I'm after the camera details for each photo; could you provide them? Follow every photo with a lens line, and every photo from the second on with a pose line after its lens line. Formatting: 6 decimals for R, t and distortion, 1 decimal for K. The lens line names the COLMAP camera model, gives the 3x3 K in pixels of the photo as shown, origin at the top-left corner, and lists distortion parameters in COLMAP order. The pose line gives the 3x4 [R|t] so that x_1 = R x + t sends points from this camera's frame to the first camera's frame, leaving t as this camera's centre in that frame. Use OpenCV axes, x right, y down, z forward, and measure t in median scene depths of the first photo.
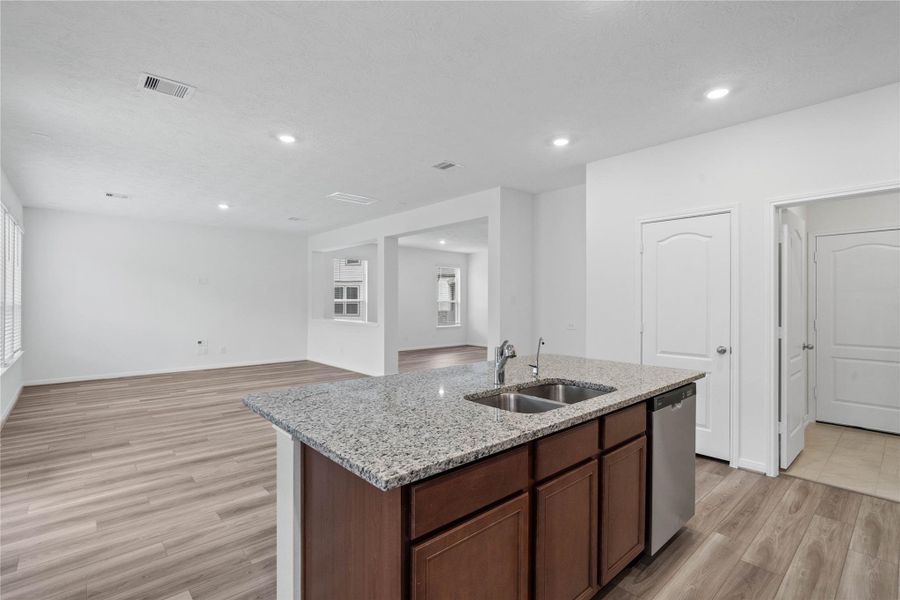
lens RADIAL K [[424.5, 0, 450.0], [0, 424.5, 300.0], [0, 0, 1]] dist [-0.001327, -0.000058]
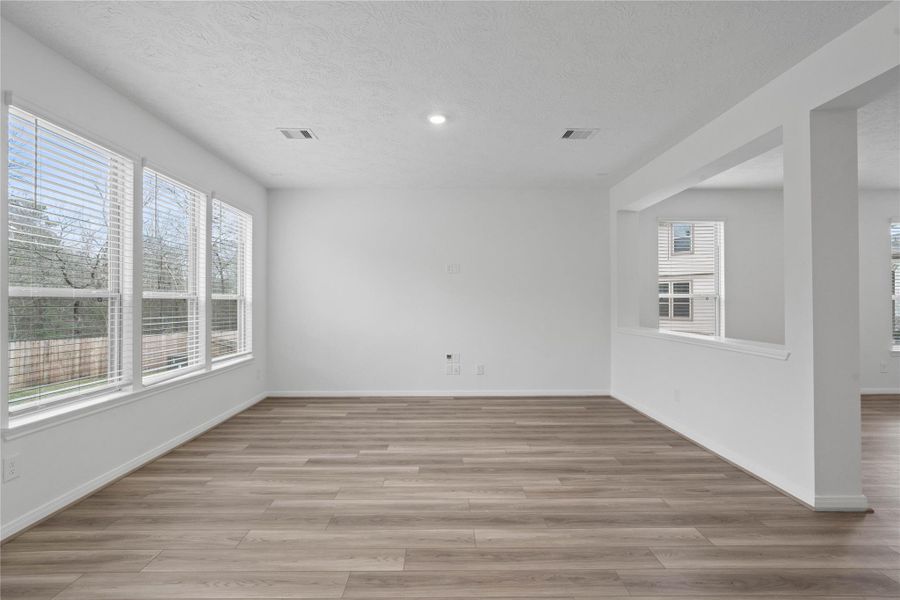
lens RADIAL K [[424.5, 0, 450.0], [0, 424.5, 300.0], [0, 0, 1]] dist [-0.001327, -0.000058]
pose [[0.753547, -0.008257, -0.657342, -0.121947], [0.005465, 0.999965, -0.006296, 0.011357], [0.657371, 0.001152, 0.753566, 0.430516]]
